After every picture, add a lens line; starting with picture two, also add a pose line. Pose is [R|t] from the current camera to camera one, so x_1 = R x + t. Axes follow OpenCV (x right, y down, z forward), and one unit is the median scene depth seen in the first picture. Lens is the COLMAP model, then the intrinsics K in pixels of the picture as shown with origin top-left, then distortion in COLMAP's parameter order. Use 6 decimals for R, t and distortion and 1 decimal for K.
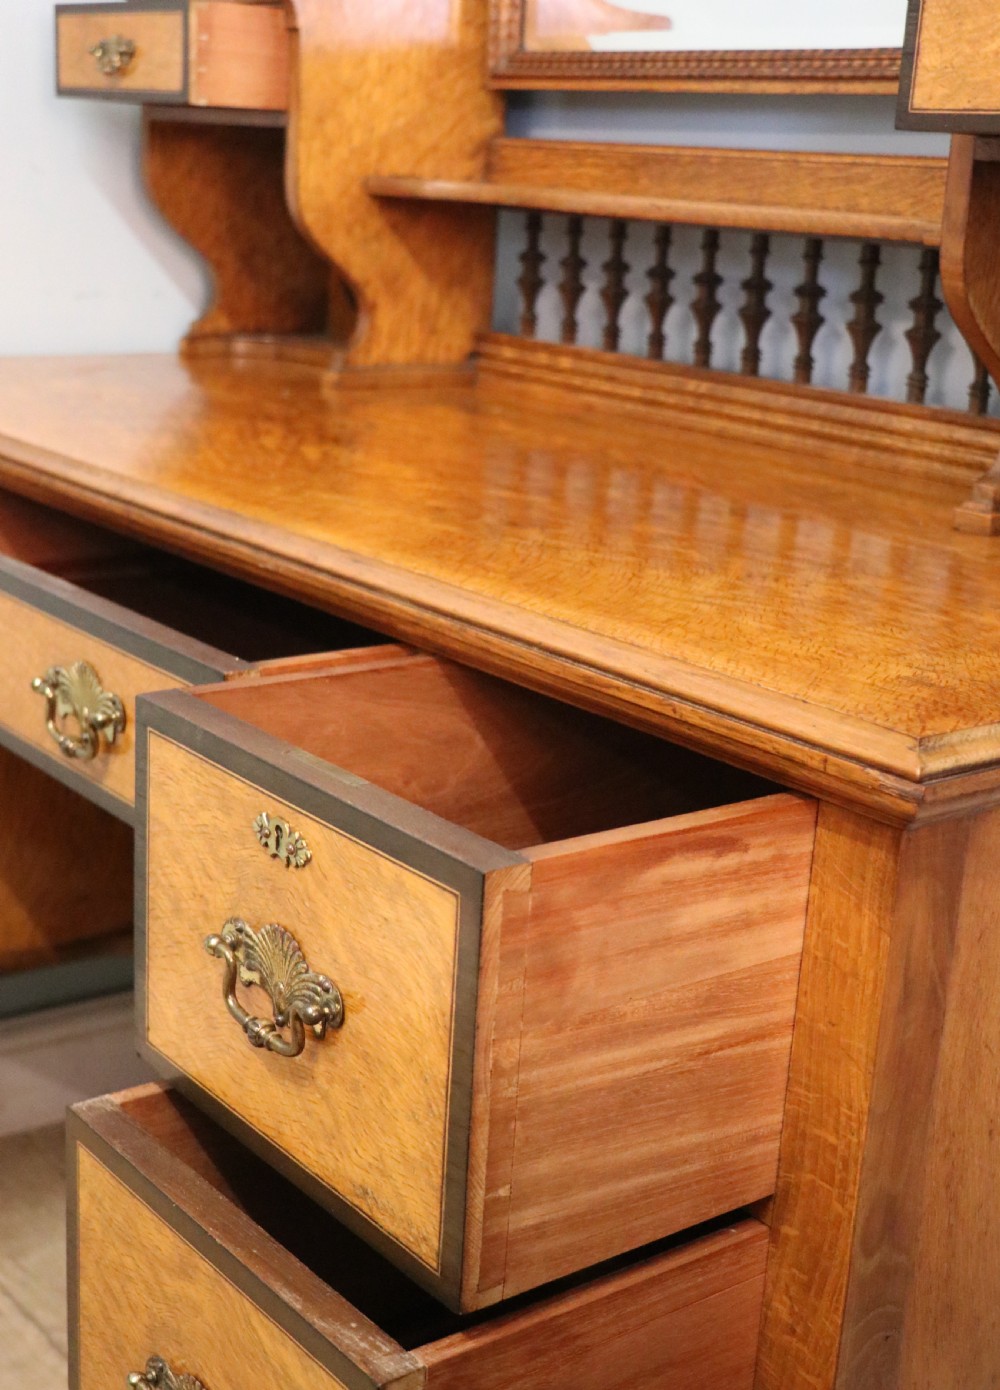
lens RADIAL K [[1922.5, 0, 478.5], [0, 1922.5, 734.1], [0, 0, 1]] dist [-0.036949, 0.000000]
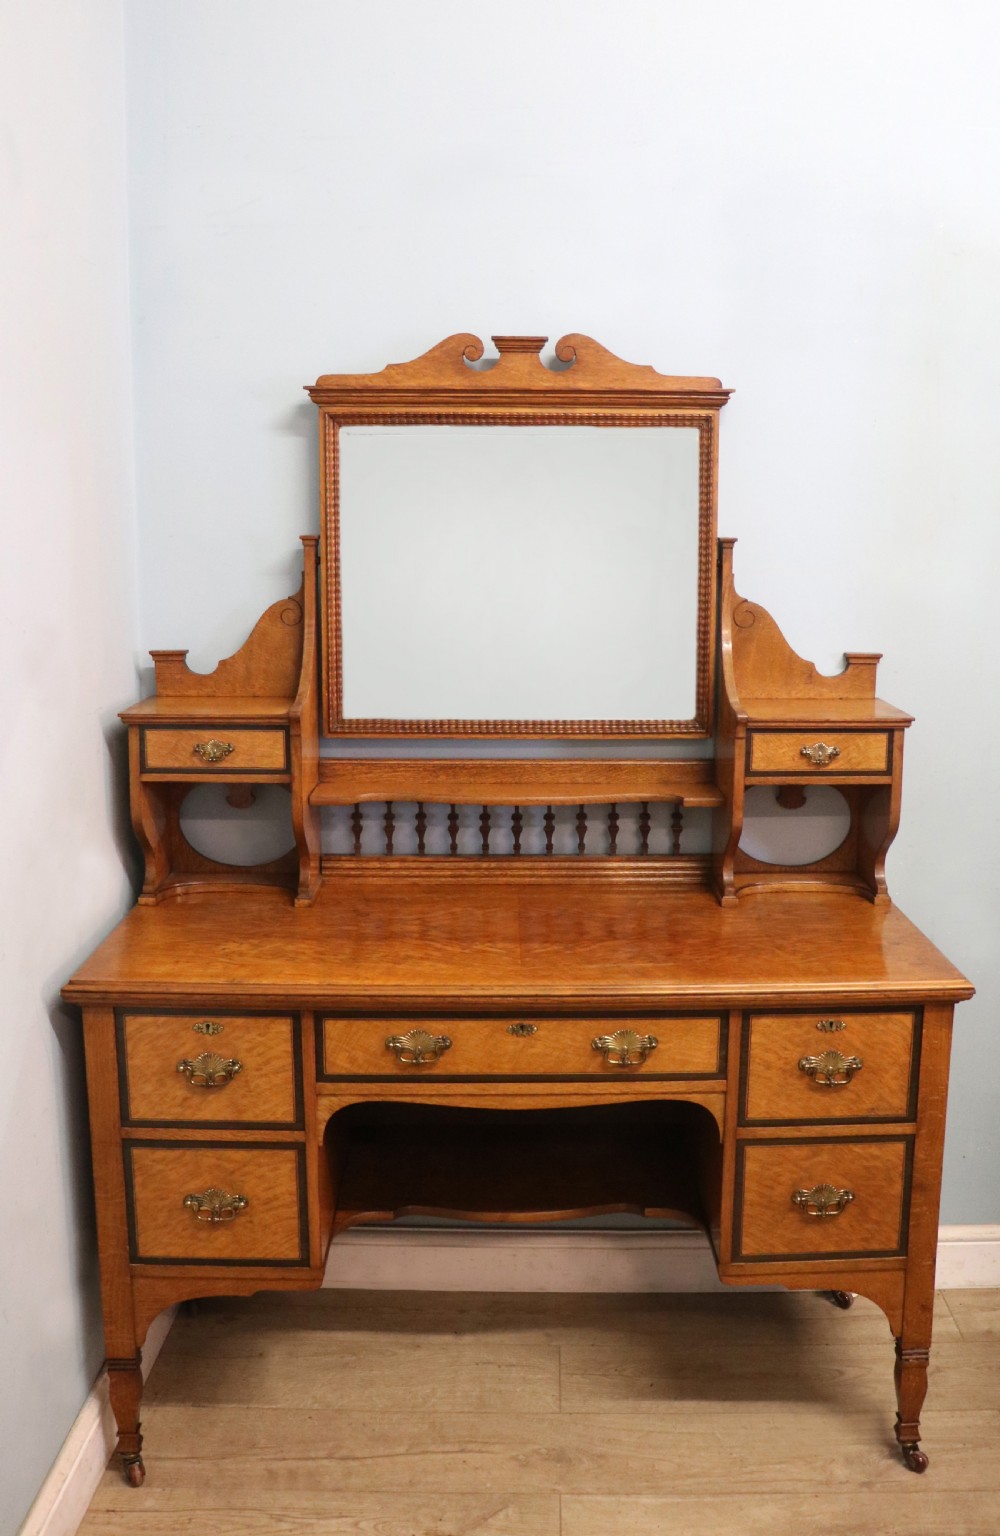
lens RADIAL K [[1446.2, 0, 555.5], [0, 1446.2, 744.2], [0, 0, 1]] dist [-0.136658, 0.000000]
pose [[0.579329, -0.183144, 0.794252, -1.265205], [0.257888, 0.965557, 0.034541, -0.397928], [-0.773221, 0.184818, 0.606606, -0.080975]]
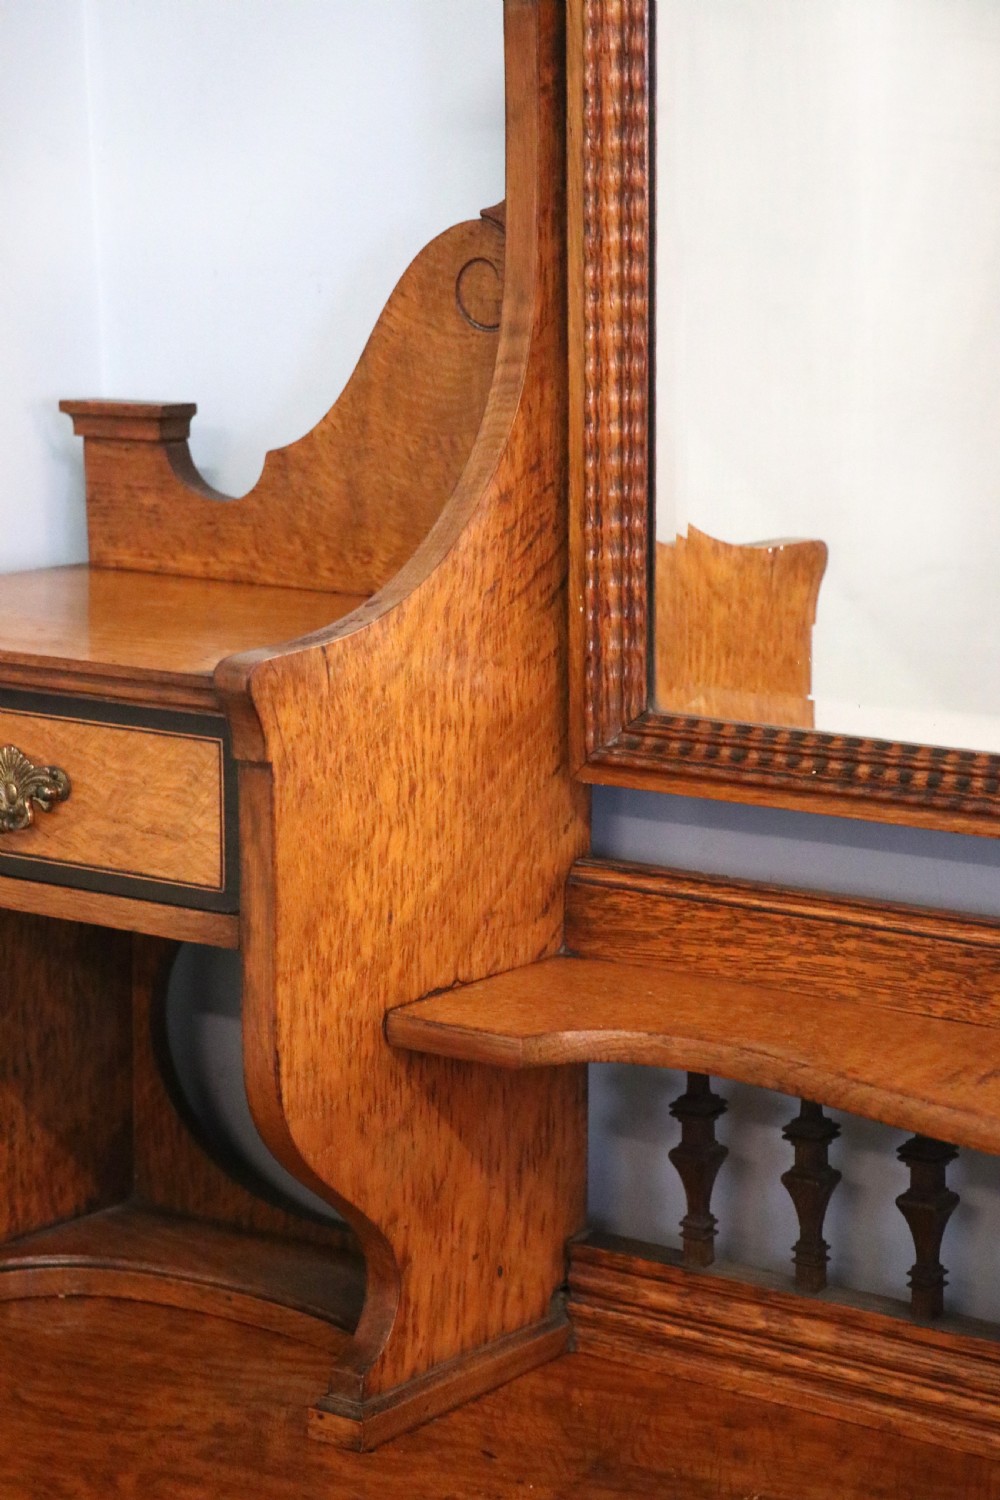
lens RADIAL K [[3652.6, 0, 487.3], [0, 3652.6, 757.5], [0, 0, 1]] dist [0.337549, 0.000000]
pose [[0.956973, -0.109052, 0.268905, -0.330502], [0.134882, 0.987669, -0.079473, -0.337015], [-0.256923, 0.112324, 0.959882, 0.136176]]
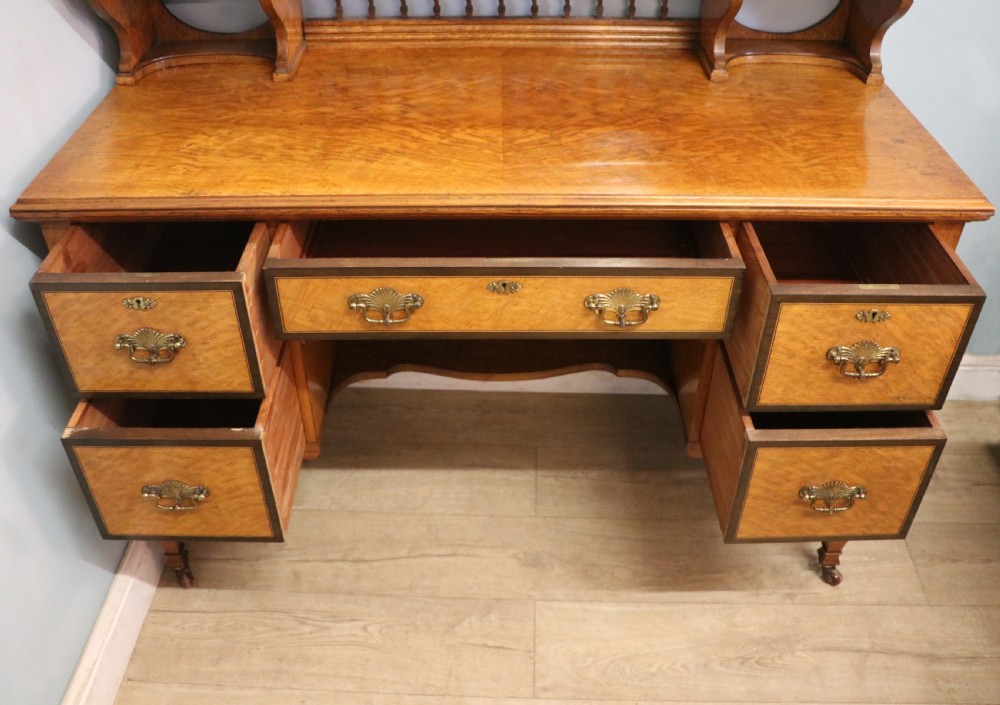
lens RADIAL K [[907.2, 0, 499.4], [0, 907.2, 370.6], [0, 0, 1]] dist [-0.168202, 0.133697]
pose [[0.607429, -0.544937, 0.577991, -0.734717], [0.261157, 0.824153, 0.502563, -0.404249], [-0.750218, -0.154325, 0.642929, 0.324936]]
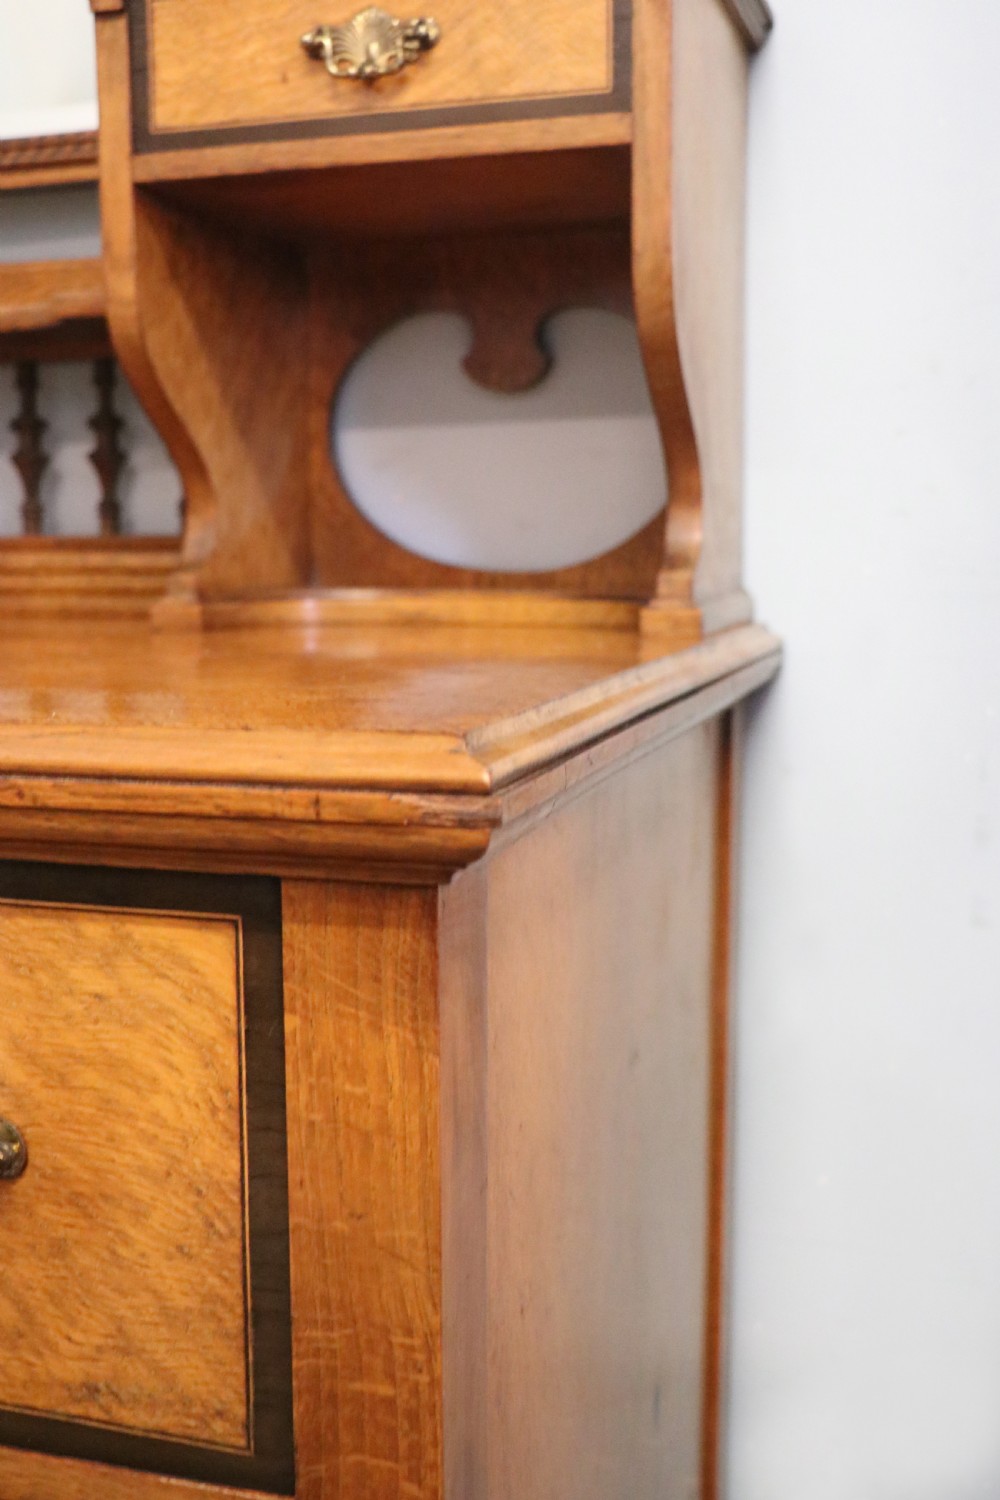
lens RADIAL K [[1669.8, 0, 486.2], [0, 1669.8, 758.1], [0, 0, 1]] dist [-0.040235, 0.000000]
pose [[0.815794, -0.132271, 0.563014, -0.047594], [0.210505, 0.974631, -0.076044, 0.029773], [-0.538673, 0.180554, 0.822941, 0.280607]]
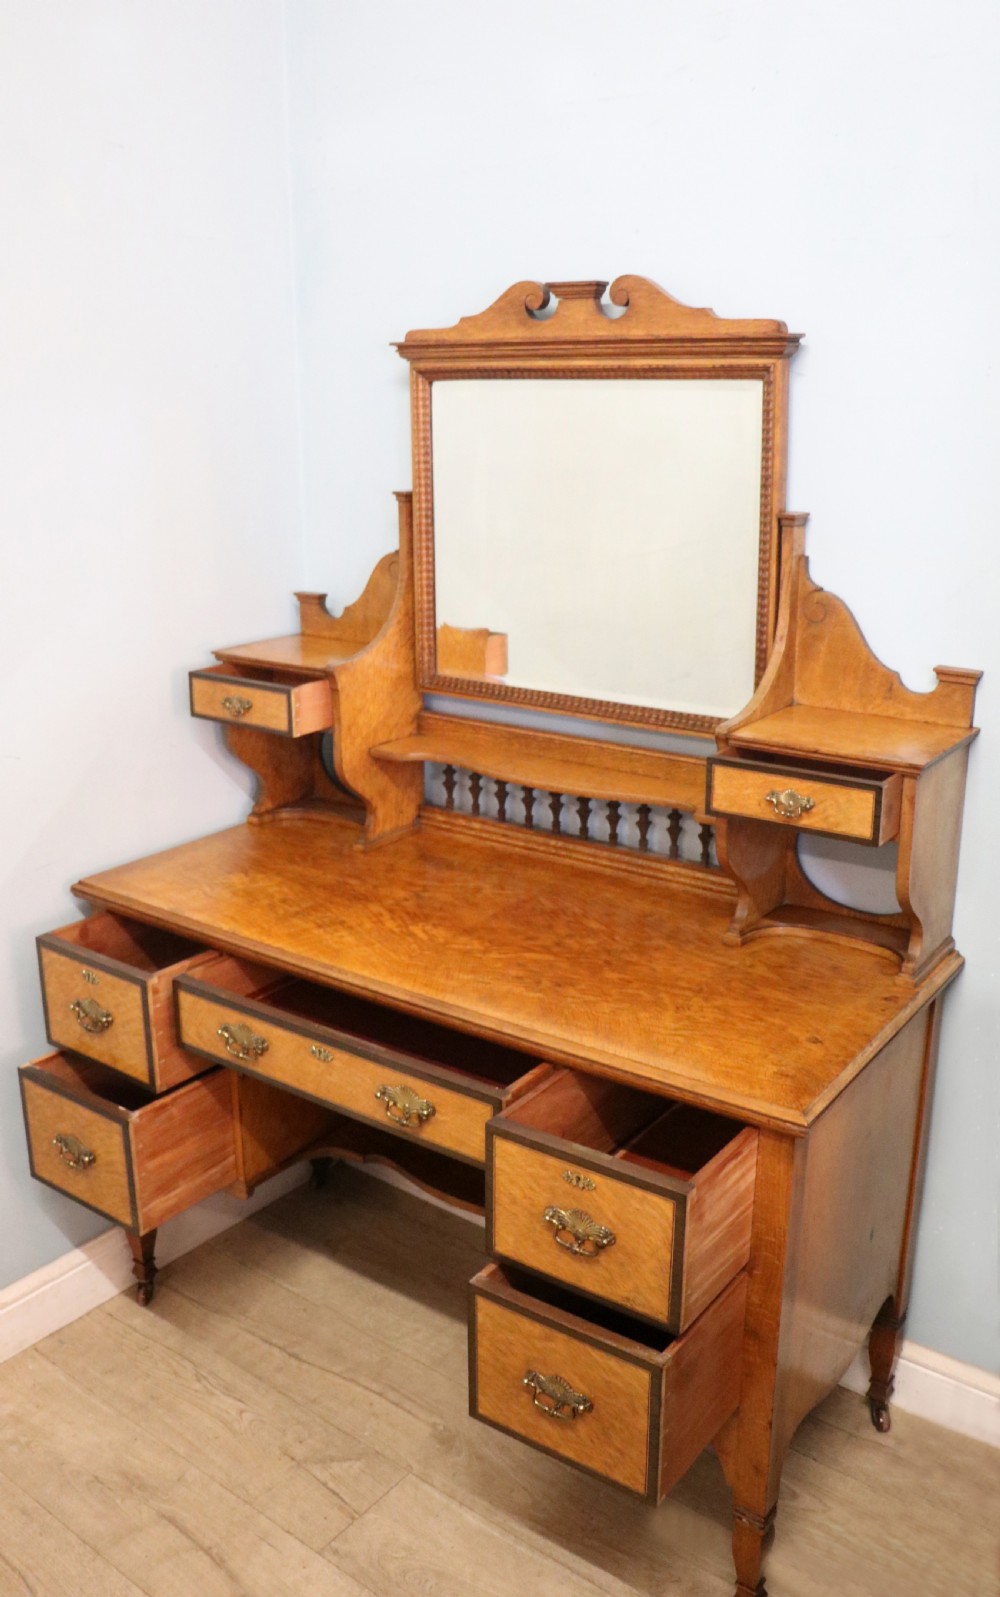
lens RADIAL K [[1380.4, 0, 471.7], [0, 1380.4, 767.9], [0, 0, 1]] dist [-0.165909, 0.061846]
pose [[0.960842, -0.131450, 0.243933, -0.370435], [0.134775, 0.990871, 0.003083, -0.317194], [-0.242112, 0.029914, 0.969787, -0.480321]]
